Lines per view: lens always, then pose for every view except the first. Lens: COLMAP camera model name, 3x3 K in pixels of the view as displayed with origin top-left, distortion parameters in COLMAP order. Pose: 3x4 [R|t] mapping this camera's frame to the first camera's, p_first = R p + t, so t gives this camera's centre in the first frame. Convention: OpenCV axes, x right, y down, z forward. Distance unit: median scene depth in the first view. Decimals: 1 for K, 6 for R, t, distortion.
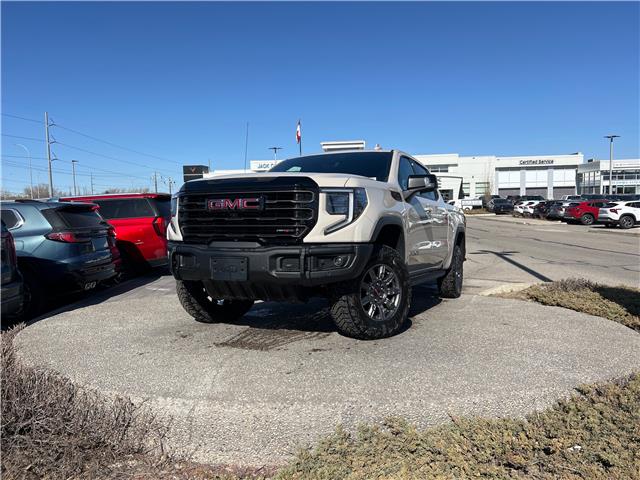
lens RADIAL K [[478.1, 0, 320.6], [0, 478.1, 240.2], [0, 0, 1]] dist [0.048288, -0.049848]
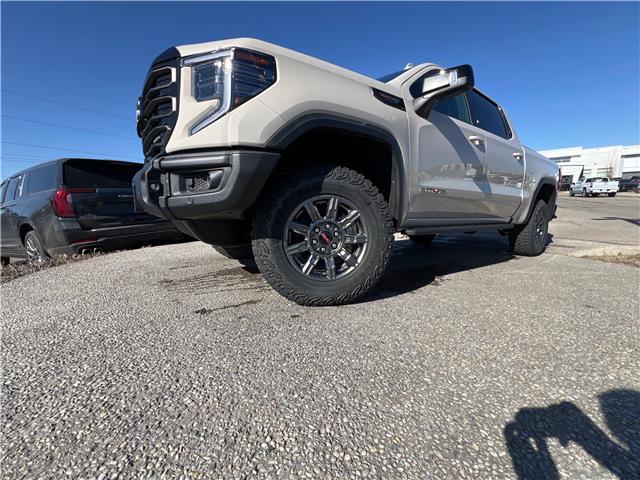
lens RADIAL K [[256.7, 0, 318.6], [0, 256.7, 239.3], [0, 0, 1]] dist [0.002166, -0.000078]
pose [[0.876489, 0.068279, -0.476556, 0.118926], [-0.015761, 0.993431, 0.113345, 0.029581], [0.481164, -0.091835, 0.871807, 0.286570]]
